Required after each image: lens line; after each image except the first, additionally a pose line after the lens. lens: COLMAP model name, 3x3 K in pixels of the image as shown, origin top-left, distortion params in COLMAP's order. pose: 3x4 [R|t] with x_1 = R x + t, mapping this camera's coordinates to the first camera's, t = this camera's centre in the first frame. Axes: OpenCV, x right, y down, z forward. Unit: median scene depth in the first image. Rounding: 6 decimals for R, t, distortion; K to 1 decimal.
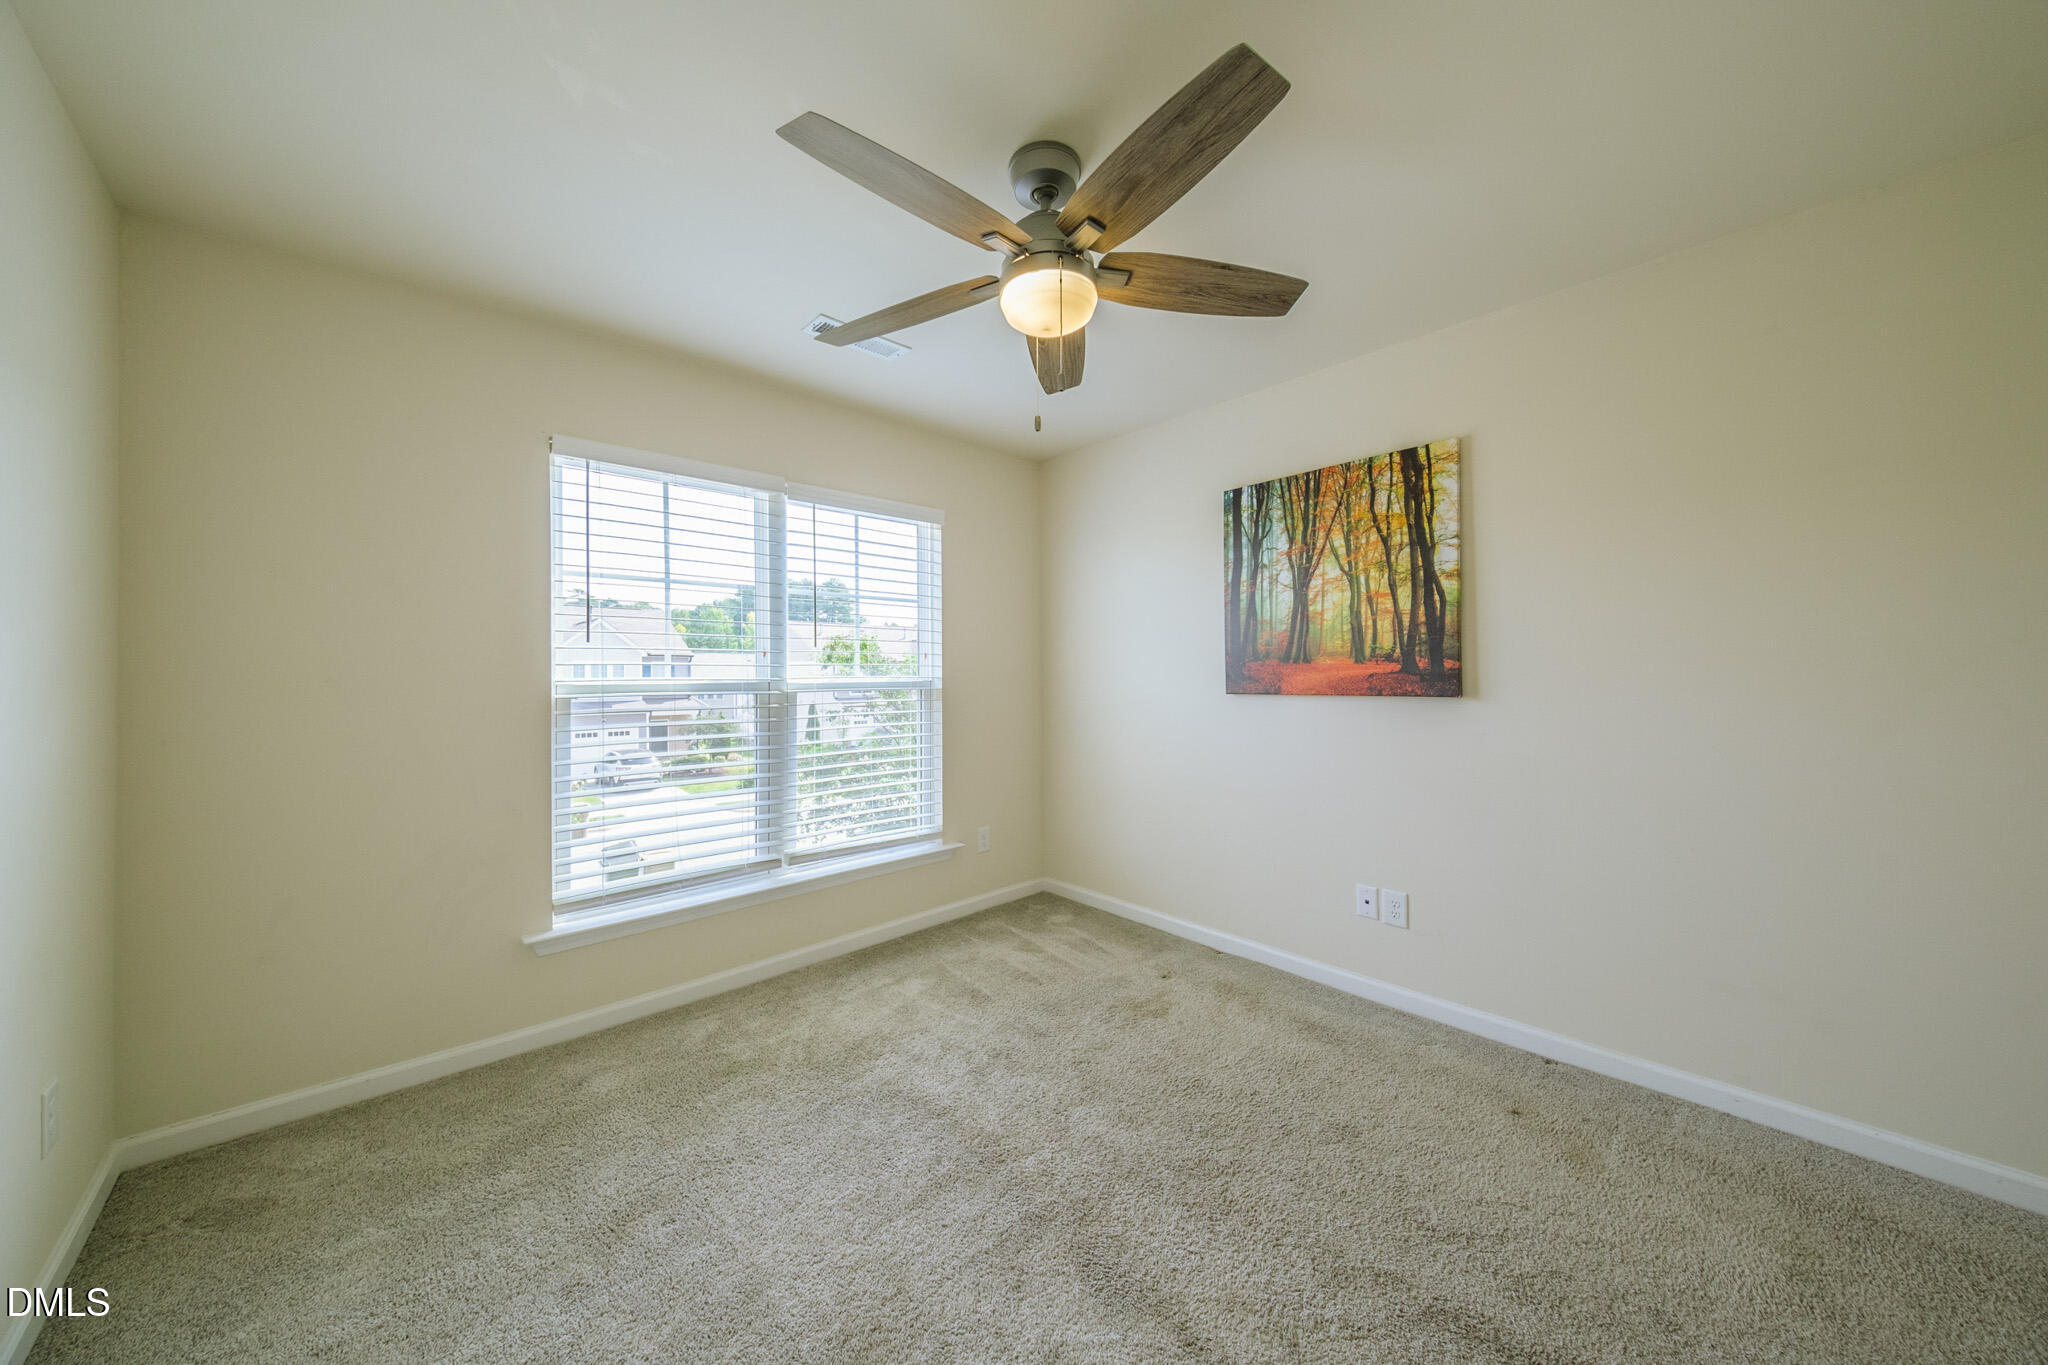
lens RADIAL K [[712.5, 0, 1011.4], [0, 712.5, 680.9], [0, 0, 1]] dist [0.005908, -0.005618]
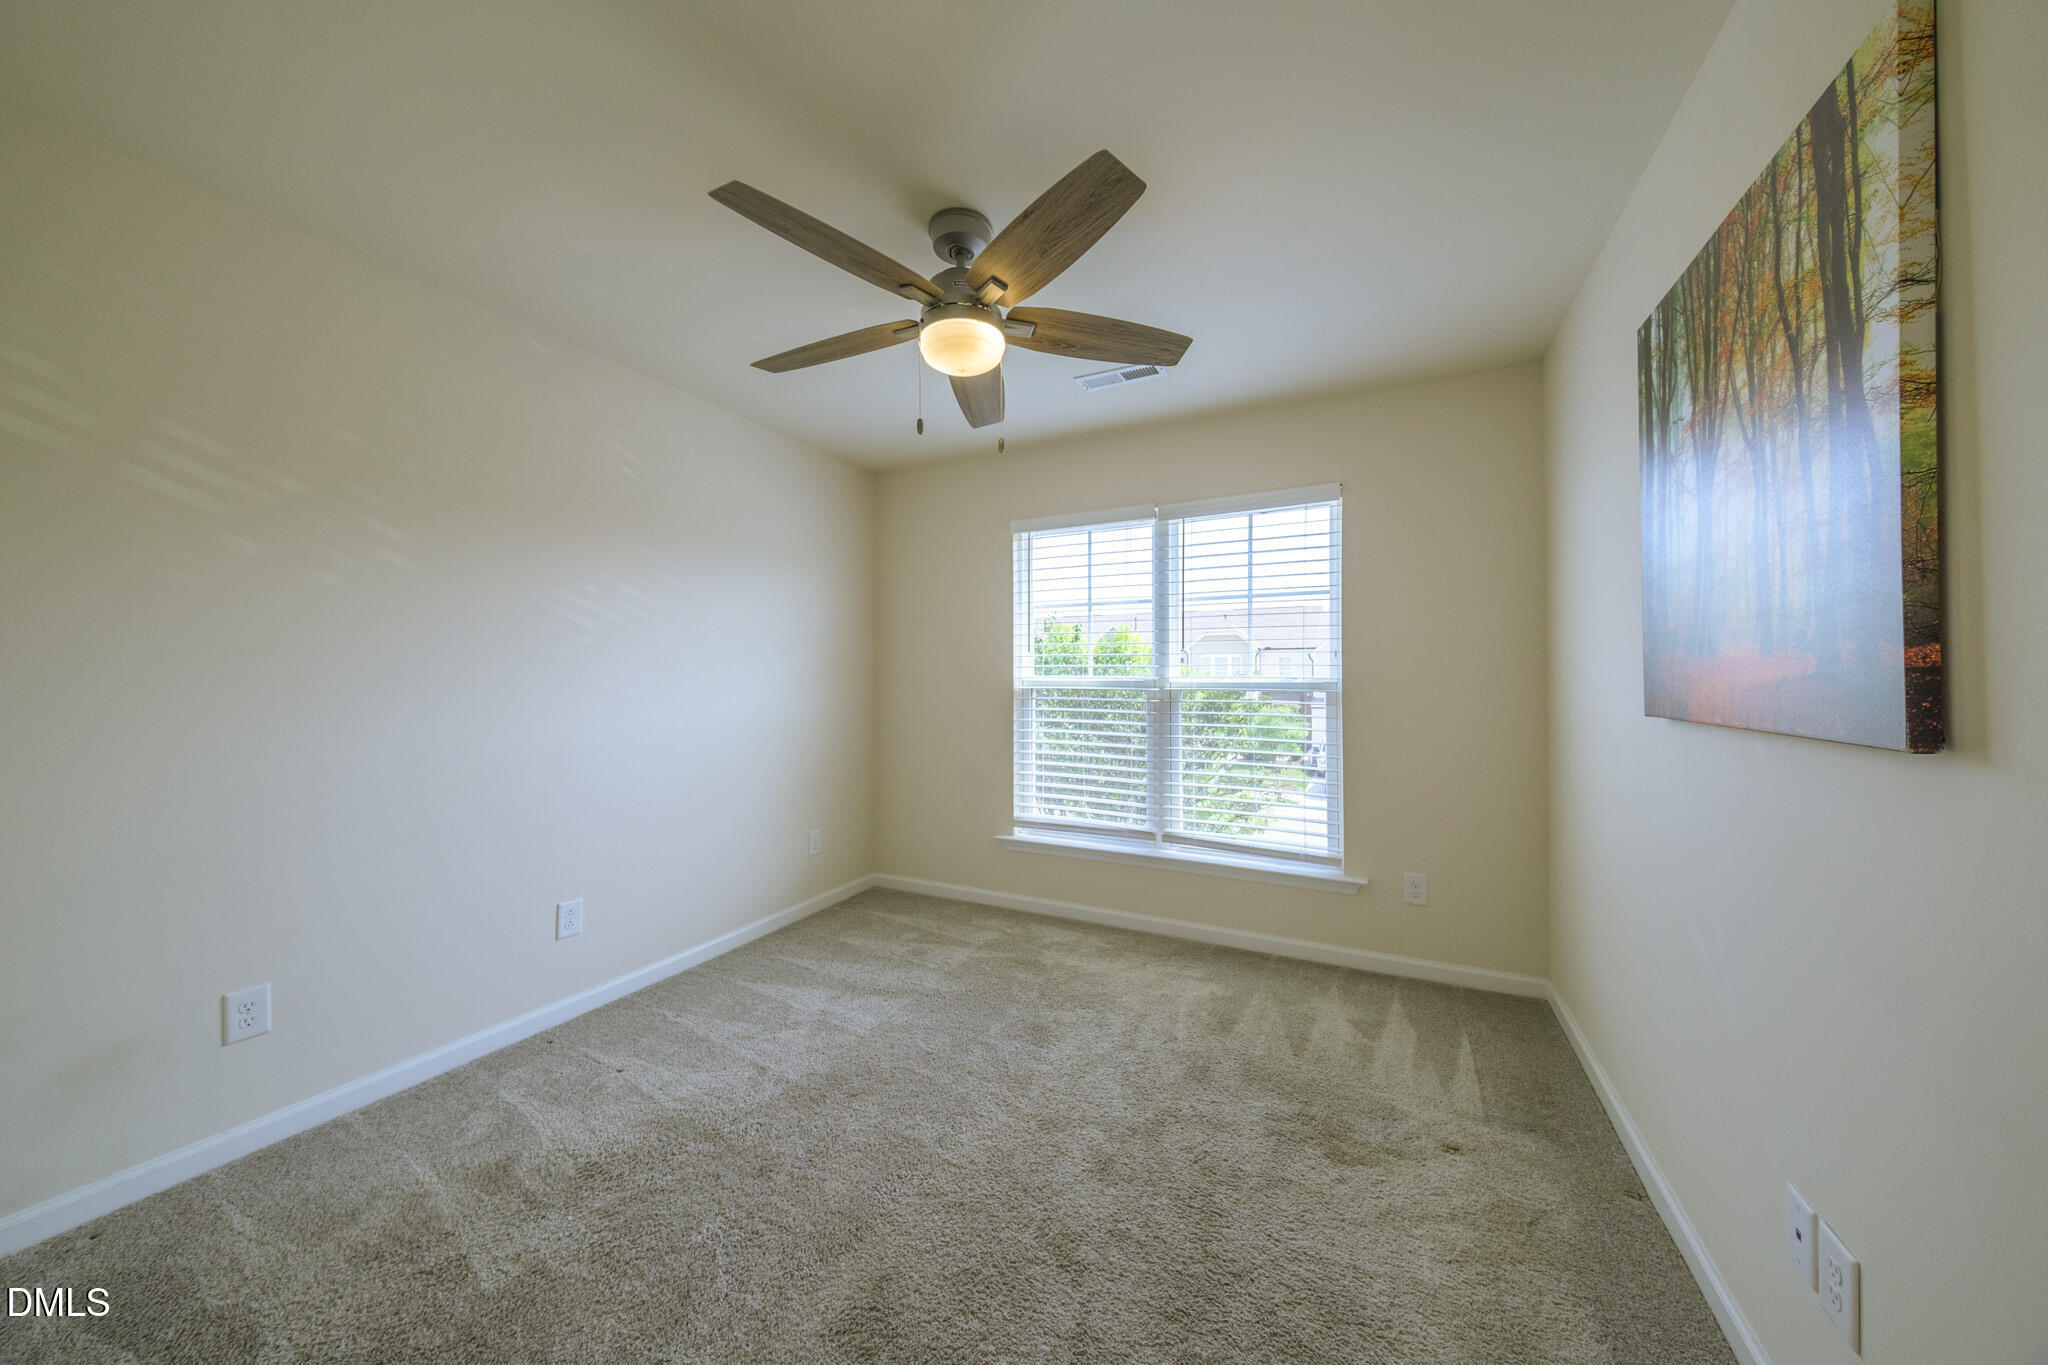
lens RADIAL K [[712.5, 0, 1023.7], [0, 712.5, 668.5], [0, 0, 1]] dist [0.005908, -0.005618]
pose [[0.315232, -0.001772, -0.949013, 0.733201], [-0.010639, 0.999929, -0.005401, -0.009837], [0.948955, 0.011799, 0.315191, 0.449040]]
